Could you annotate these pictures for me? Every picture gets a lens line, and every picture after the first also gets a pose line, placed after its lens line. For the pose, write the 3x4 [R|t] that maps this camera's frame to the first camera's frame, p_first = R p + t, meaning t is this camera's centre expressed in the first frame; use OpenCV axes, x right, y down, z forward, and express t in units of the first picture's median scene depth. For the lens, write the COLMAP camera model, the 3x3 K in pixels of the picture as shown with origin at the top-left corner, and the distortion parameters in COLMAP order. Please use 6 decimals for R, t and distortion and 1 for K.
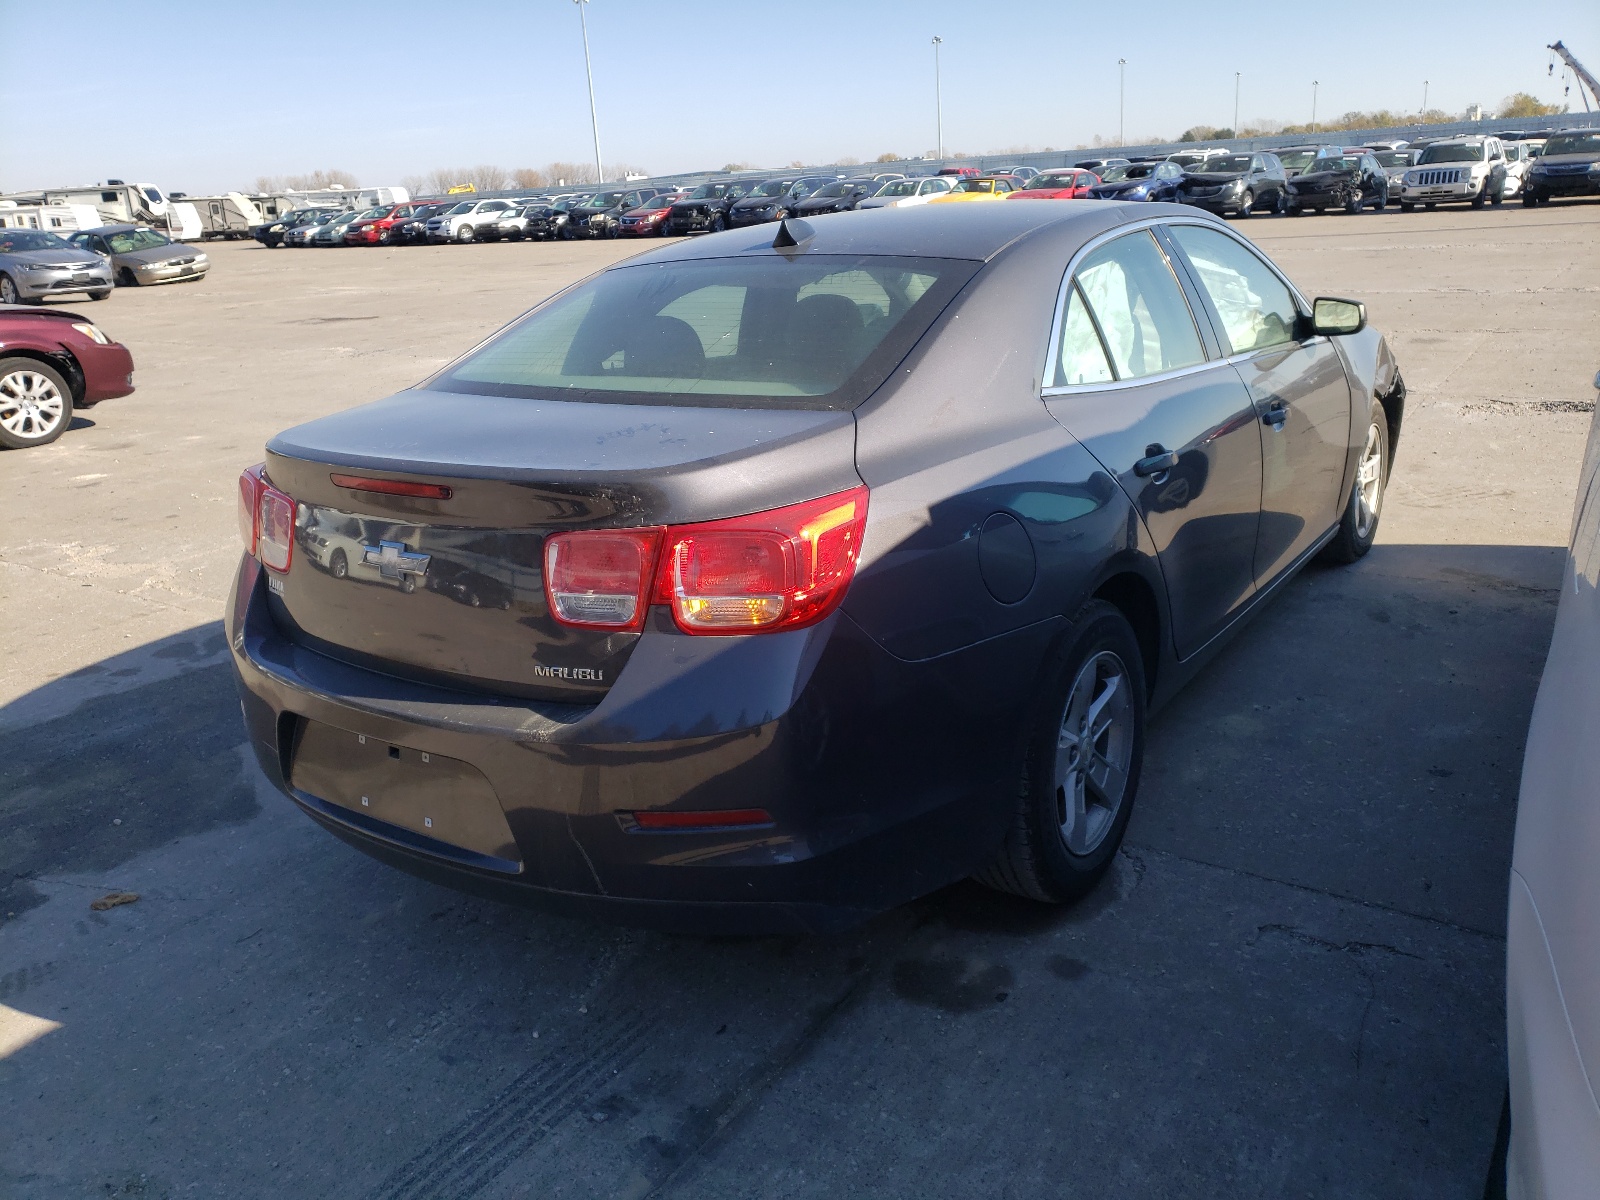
lens RADIAL K [[1207.9, 0, 800.0], [0, 1207.9, 600.0], [0, 0, 1]] dist [0.010801, 0.008777]
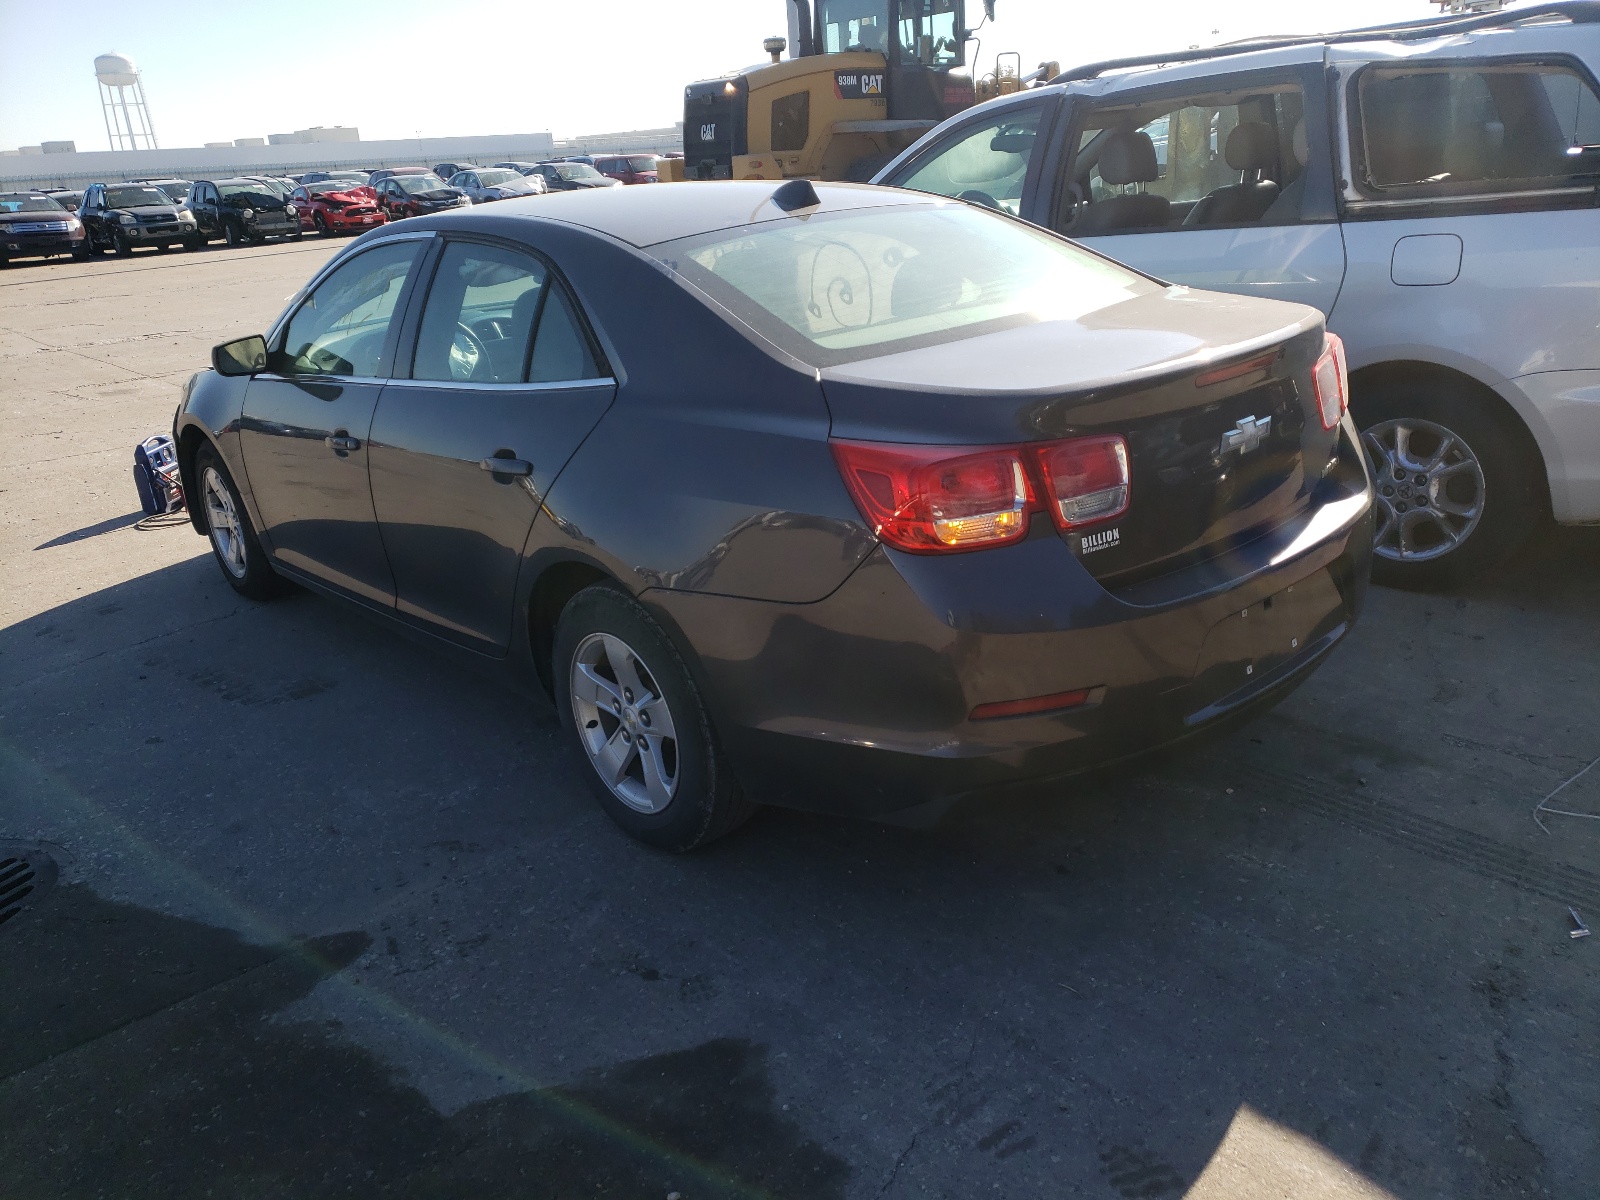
lens RADIAL K [[1207.9, 0, 800.0], [0, 1207.9, 600.0], [0, 0, 1]] dist [0.010801, 0.008777]
pose [[0.241356, -0.264344, 0.933740, -0.909674], [0.337965, 0.924846, 0.174468, -0.135173], [-0.909685, 0.273463, 0.312556, 0.631026]]
